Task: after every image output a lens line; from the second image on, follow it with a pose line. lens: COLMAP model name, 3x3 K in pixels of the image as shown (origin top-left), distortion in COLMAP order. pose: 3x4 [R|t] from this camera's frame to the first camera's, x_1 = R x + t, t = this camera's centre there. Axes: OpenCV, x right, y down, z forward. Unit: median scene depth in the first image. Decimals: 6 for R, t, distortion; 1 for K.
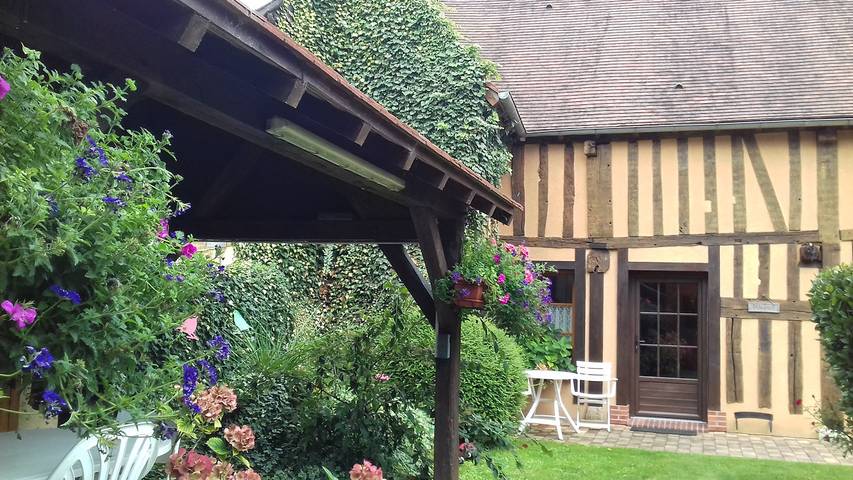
lens RADIAL K [[780.0, 0, 426.5], [0, 780.0, 240.0], [0, 0, 1]] dist [0.051225, -0.006770]
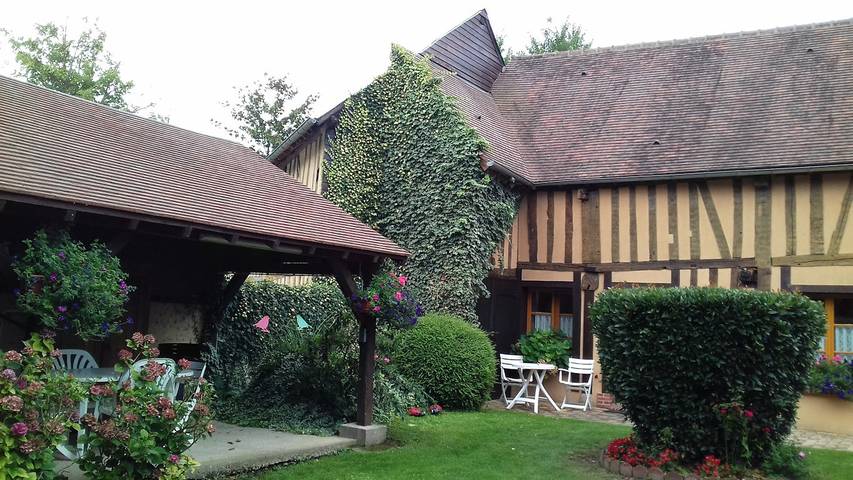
lens RADIAL K [[780.0, 0, 426.5], [0, 780.0, 240.0], [0, 0, 1]] dist [0.051225, -0.006770]
pose [[0.963245, -0.013008, -0.268311, 0.321068], [0.009226, 0.999840, -0.015351, -0.025255], [0.268467, 0.012311, 0.963210, -0.331183]]
